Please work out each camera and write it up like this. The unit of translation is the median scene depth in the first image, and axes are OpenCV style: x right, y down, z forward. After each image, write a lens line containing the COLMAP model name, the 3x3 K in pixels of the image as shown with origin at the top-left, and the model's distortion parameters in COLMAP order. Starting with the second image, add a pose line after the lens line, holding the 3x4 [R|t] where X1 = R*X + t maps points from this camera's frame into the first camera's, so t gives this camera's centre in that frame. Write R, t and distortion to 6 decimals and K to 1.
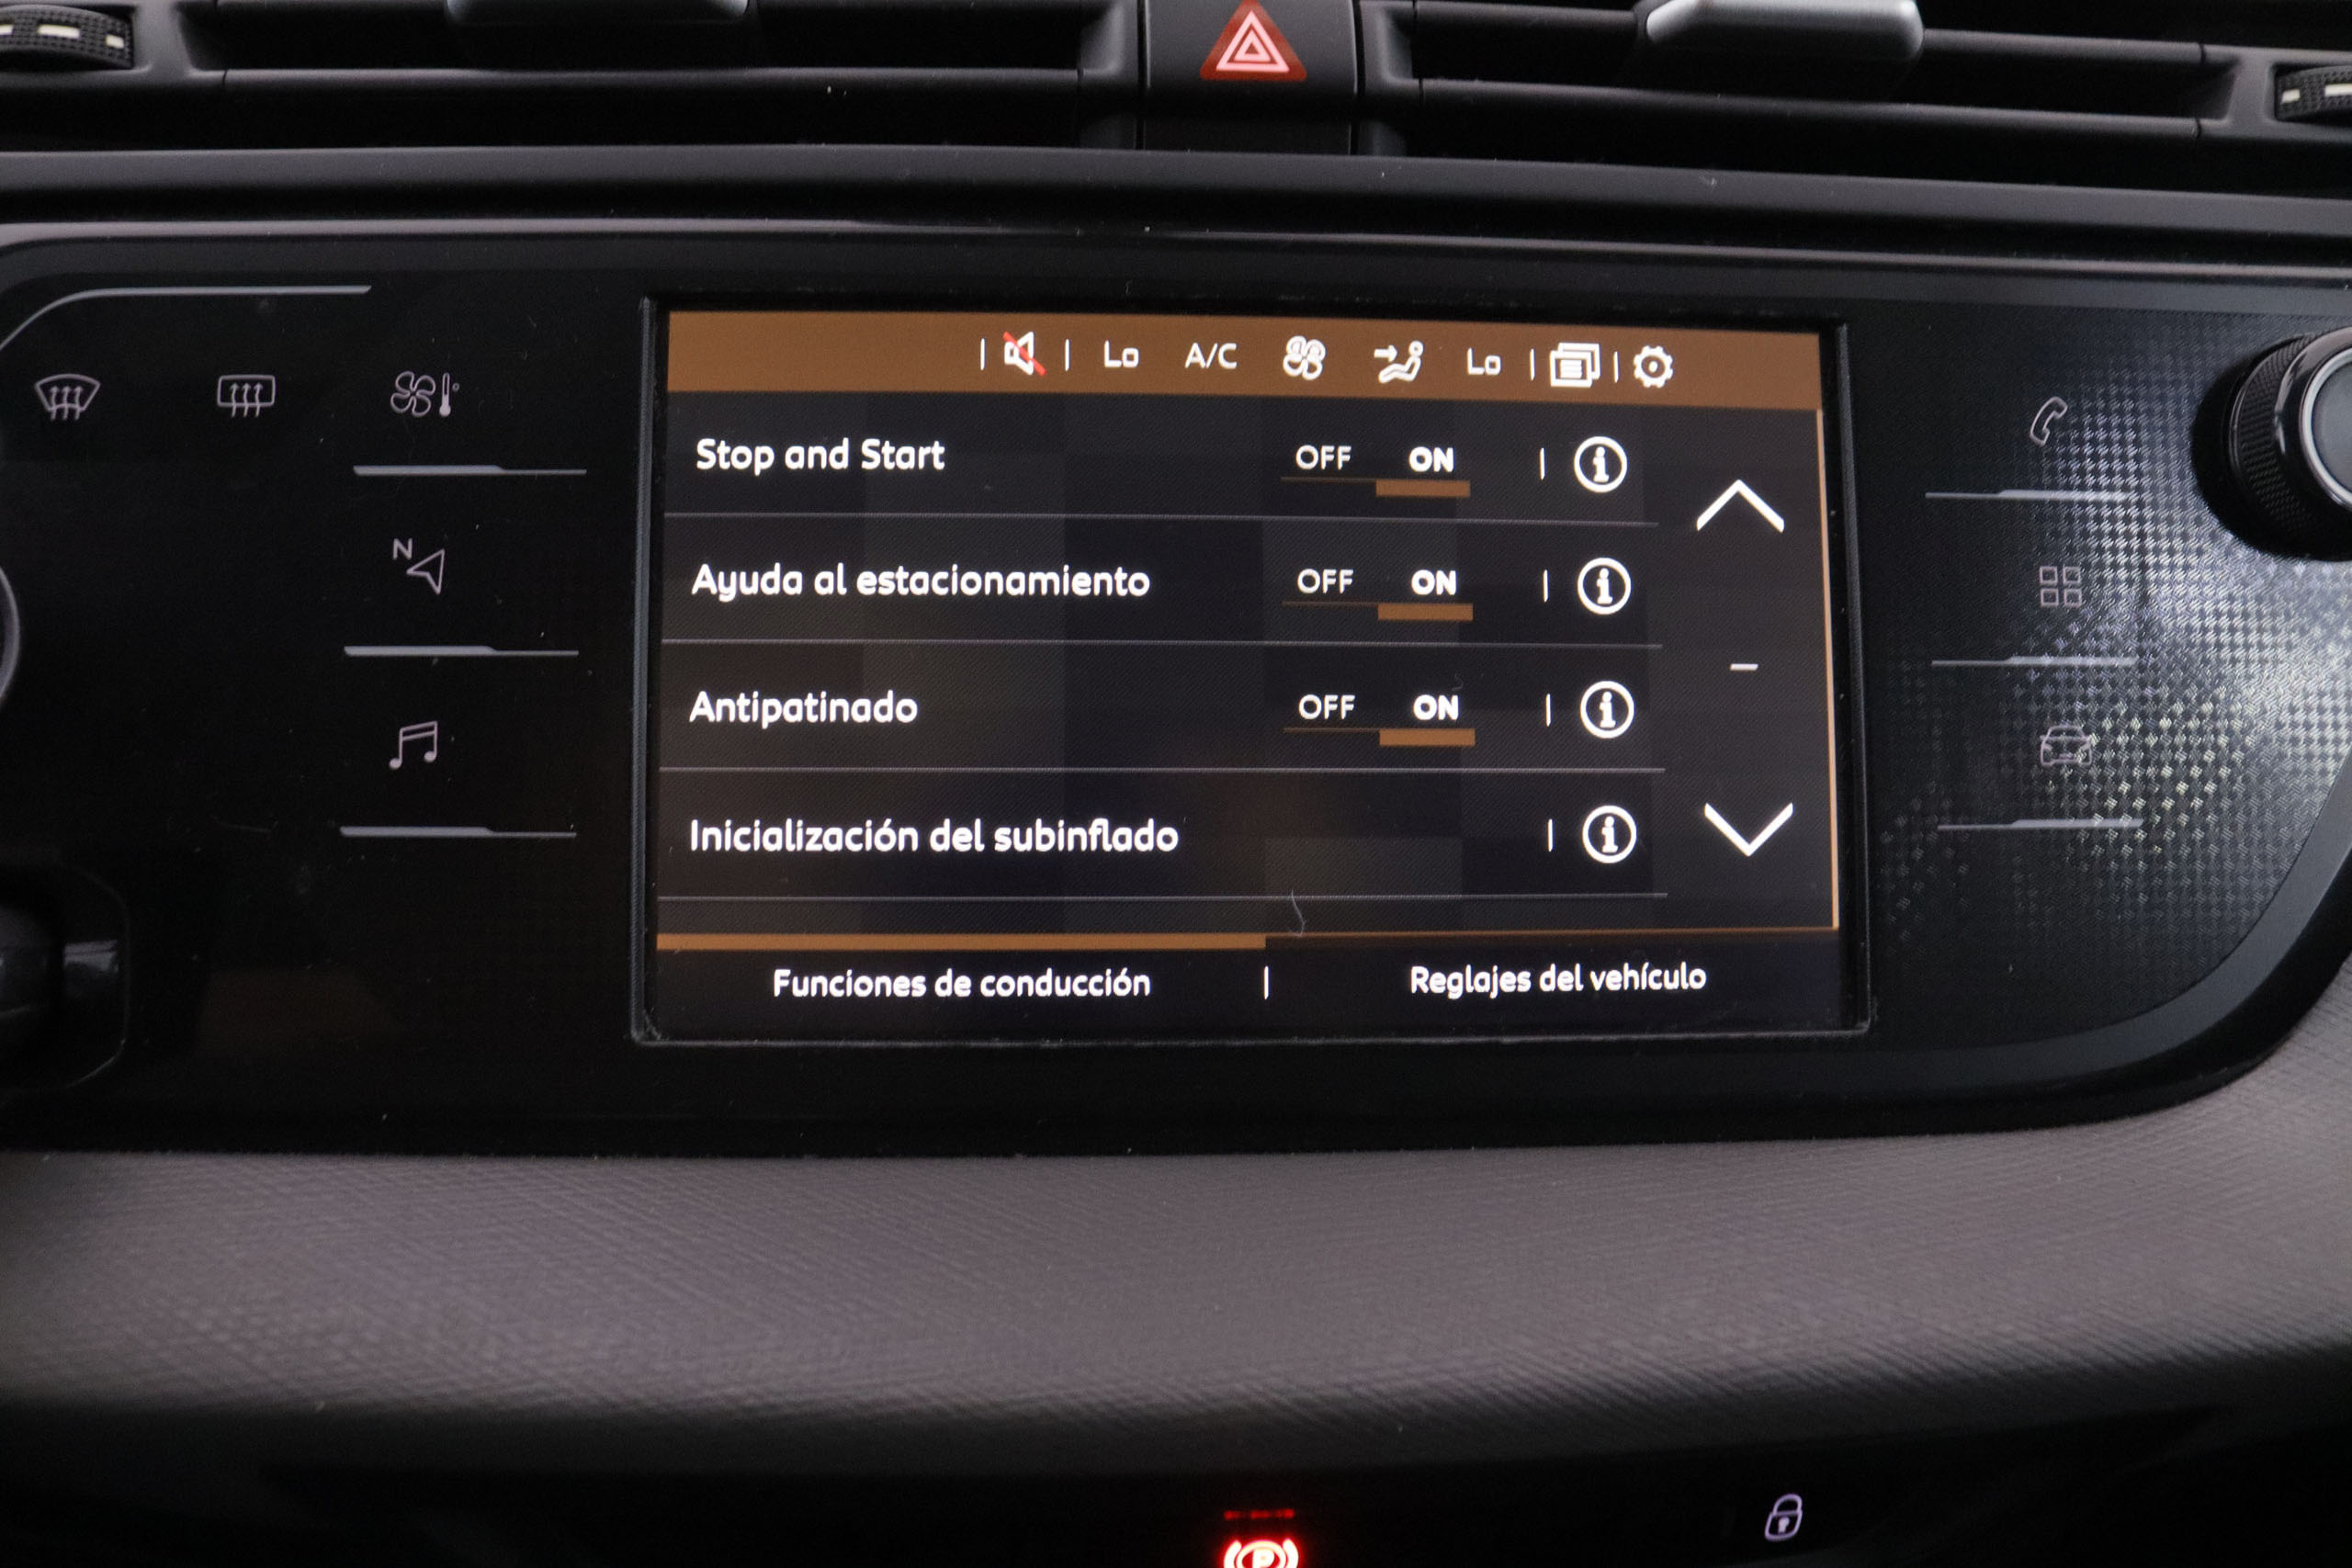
lens RADIAL K [[1908.3, 0, 1176.0], [0, 1908.3, 784.0], [0, 0, 1]] dist [-0.173348, 0.120733]
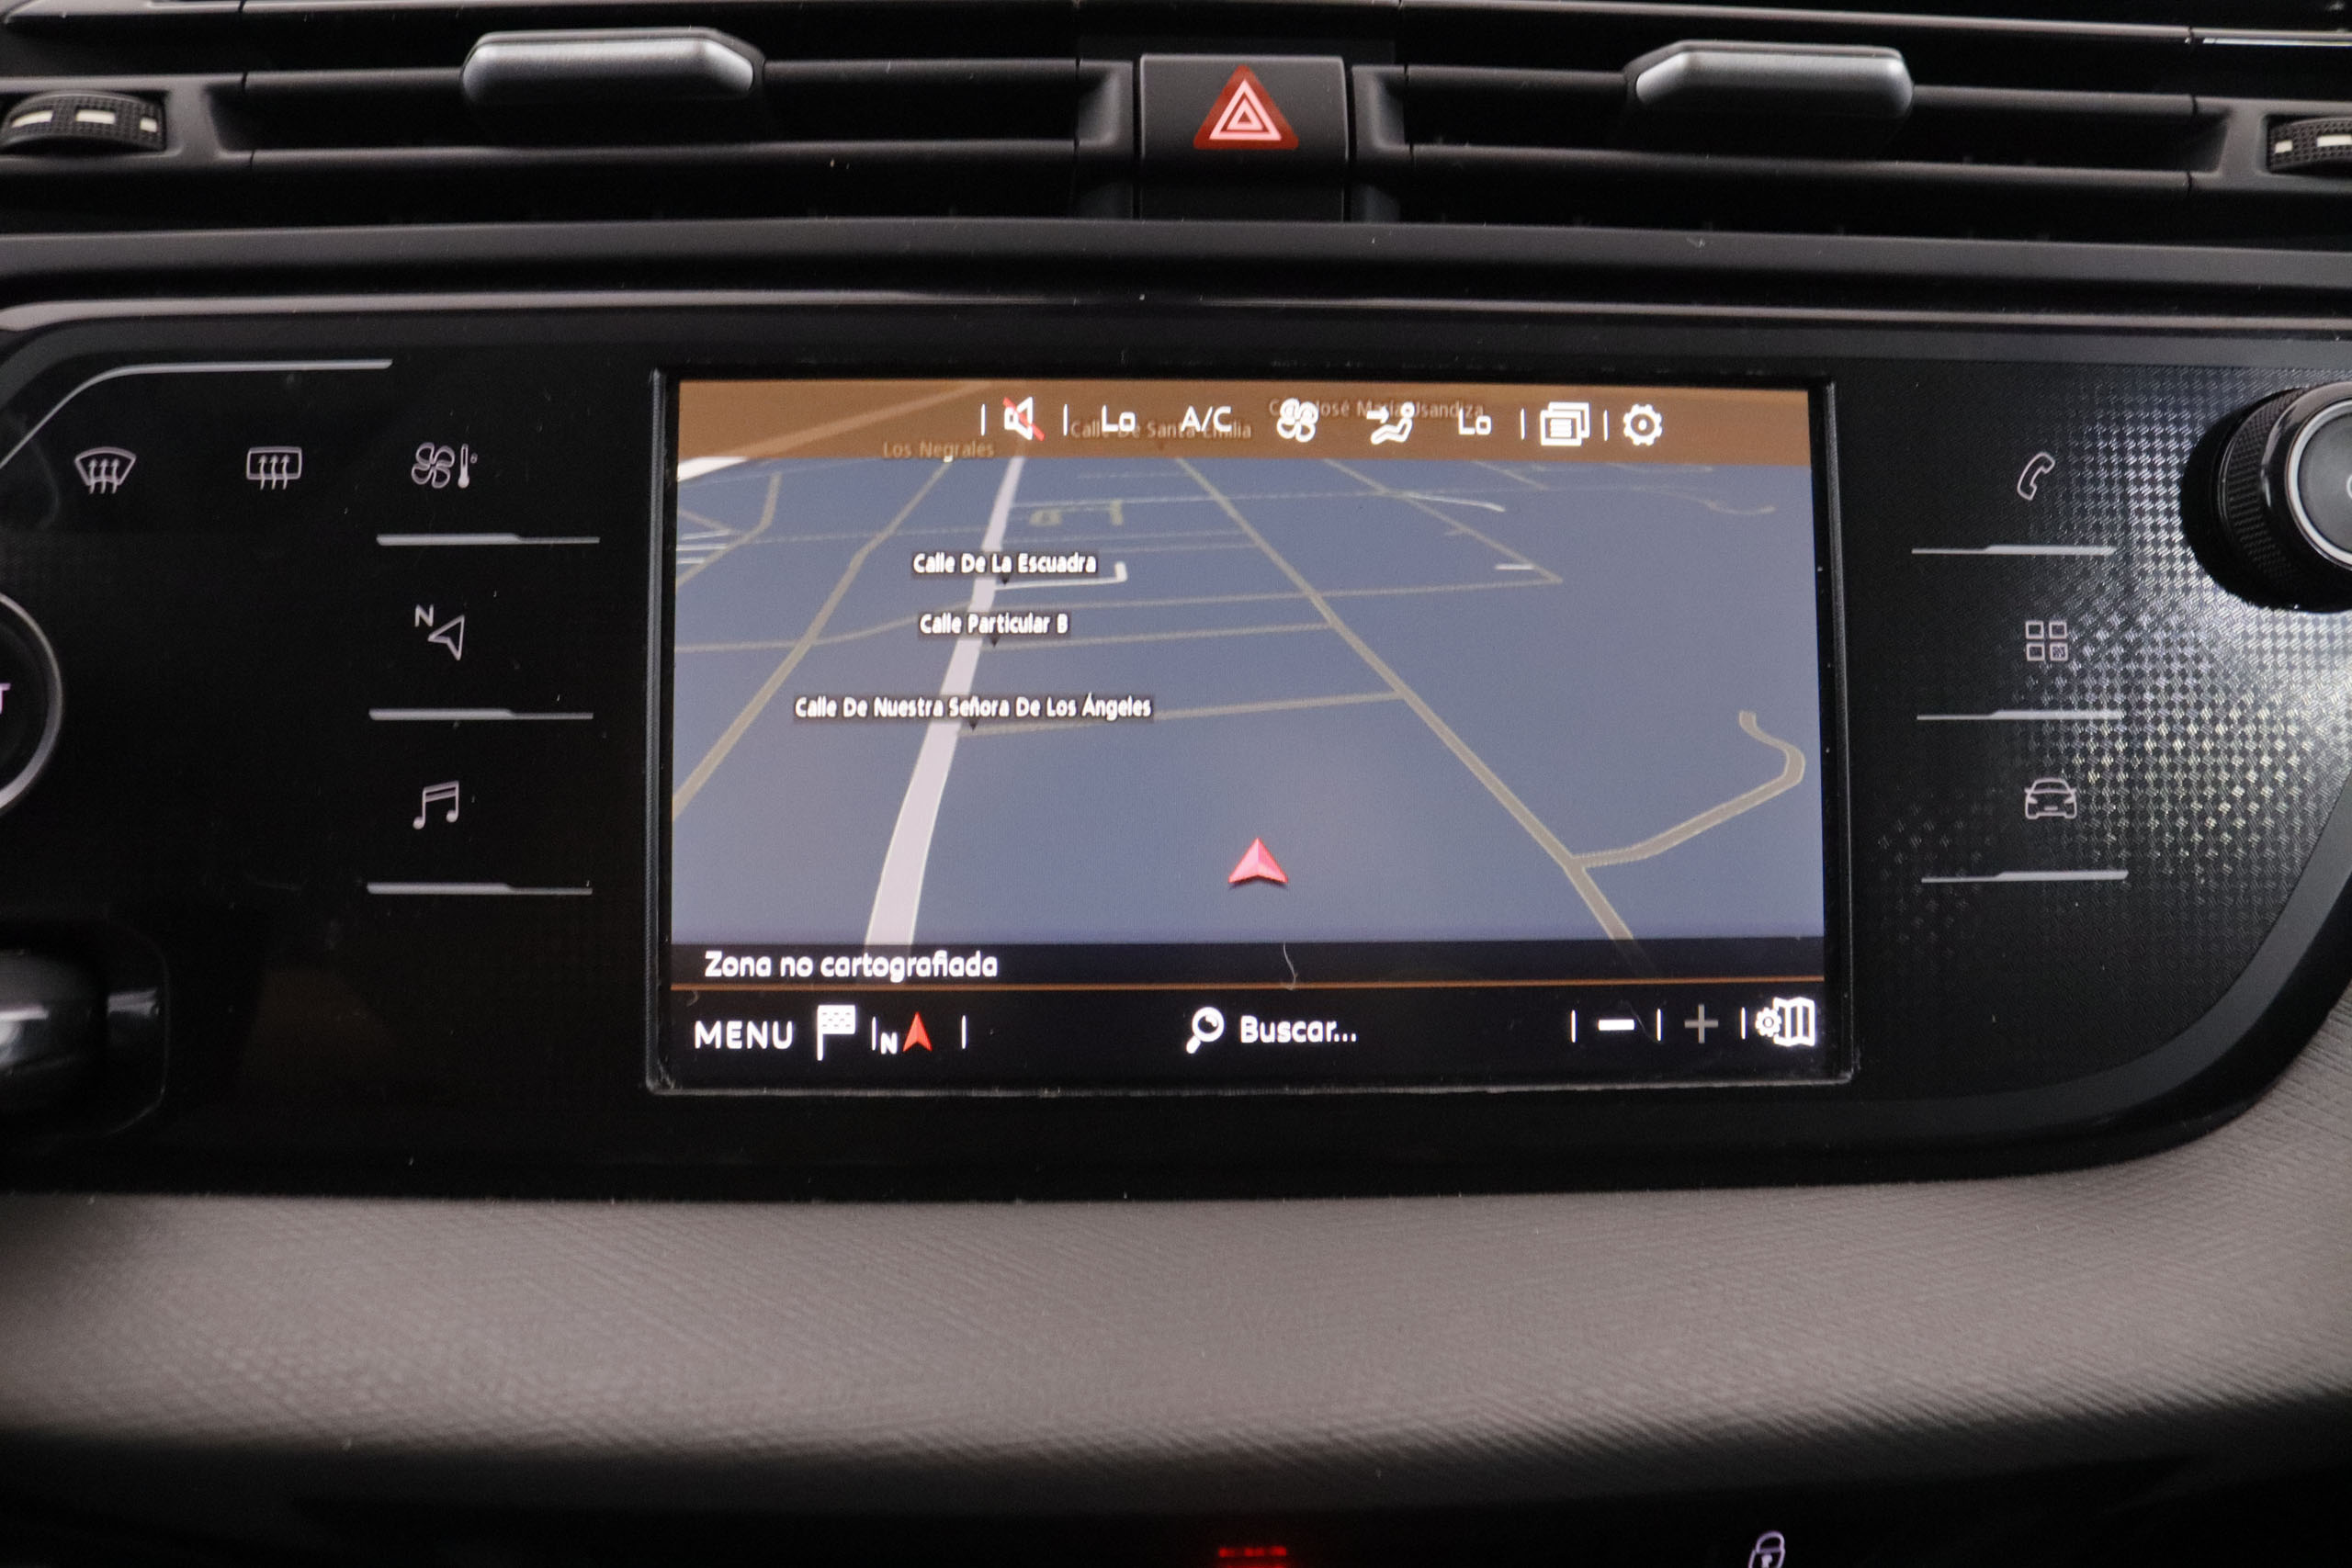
lens RADIAL K [[1908.3, 0, 1176.0], [0, 1908.3, 784.0], [0, 0, 1]] dist [-0.173348, 0.120733]
pose [[0.999561, -0.001900, -0.029581, 0.033959], [0.002154, 0.999961, 0.008546, -0.040205], [0.029564, -0.008606, 0.999526, -0.028465]]
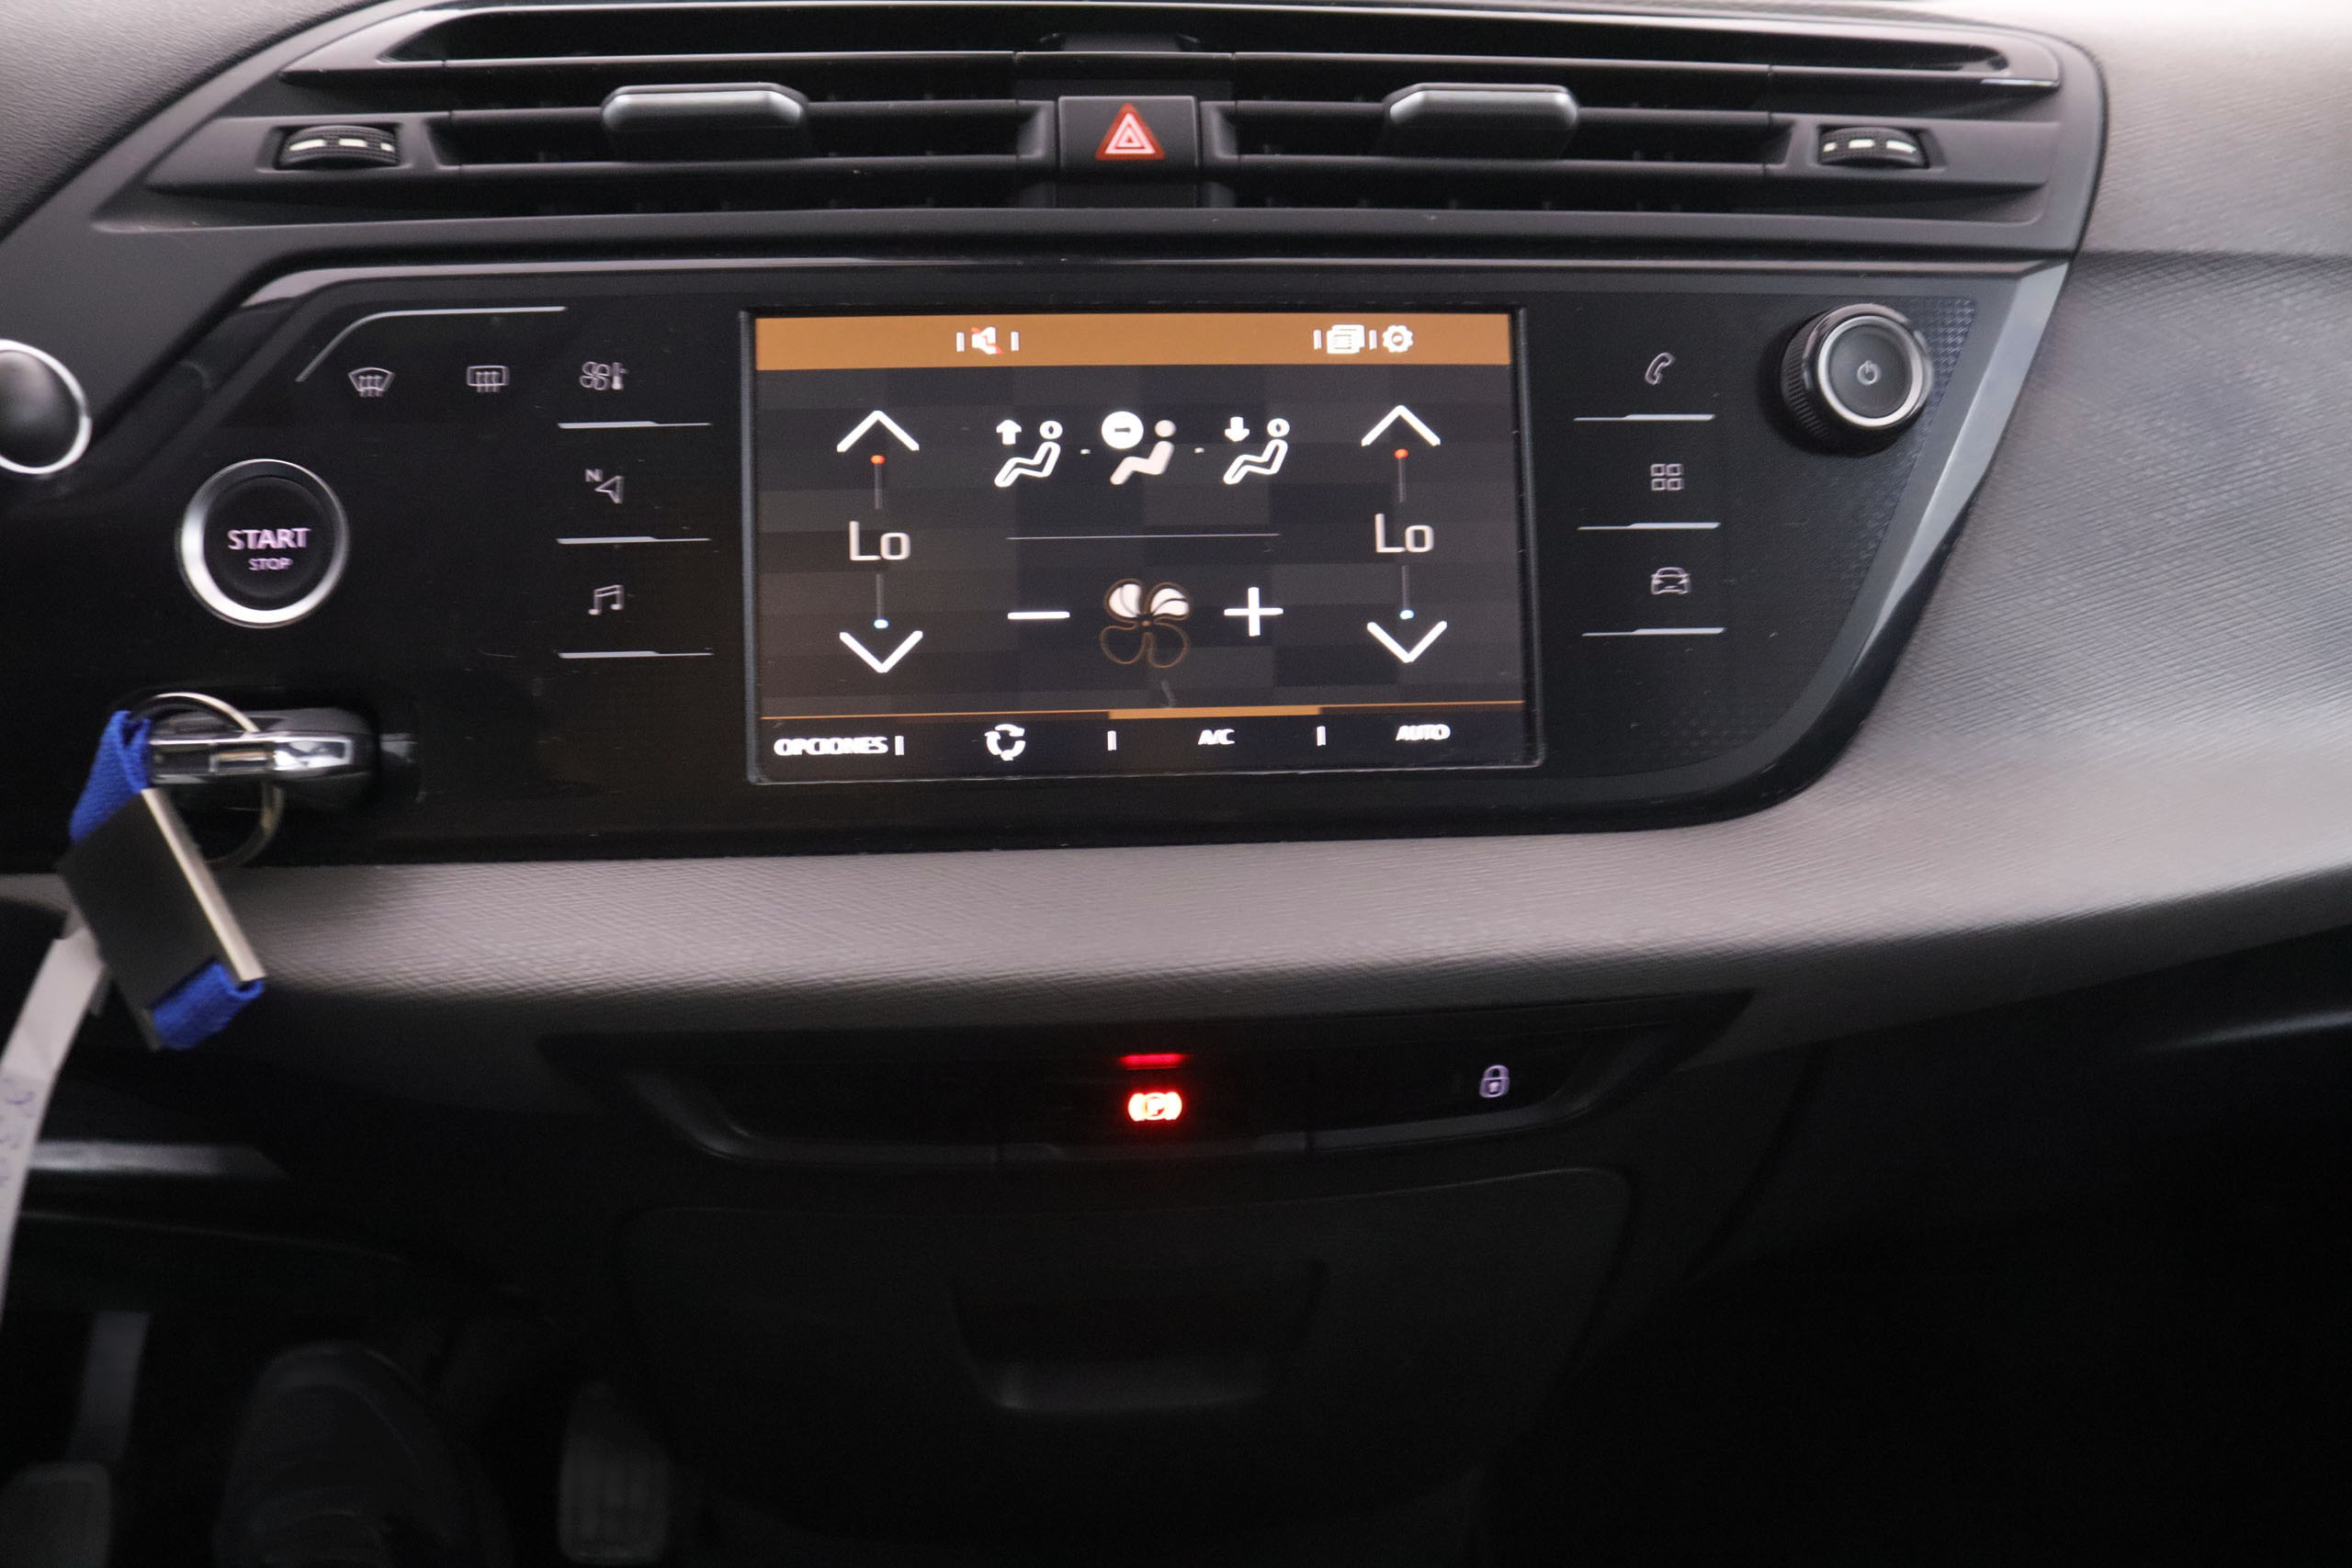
lens RADIAL K [[1908.3, 0, 1176.0], [0, 1908.3, 784.0], [0, 0, 1]] dist [-0.173348, 0.120733]
pose [[0.999632, -0.021733, 0.016223, 0.043907], [0.020925, 0.998608, 0.048414, 0.066925], [-0.017252, -0.048057, 0.998696, -0.595950]]
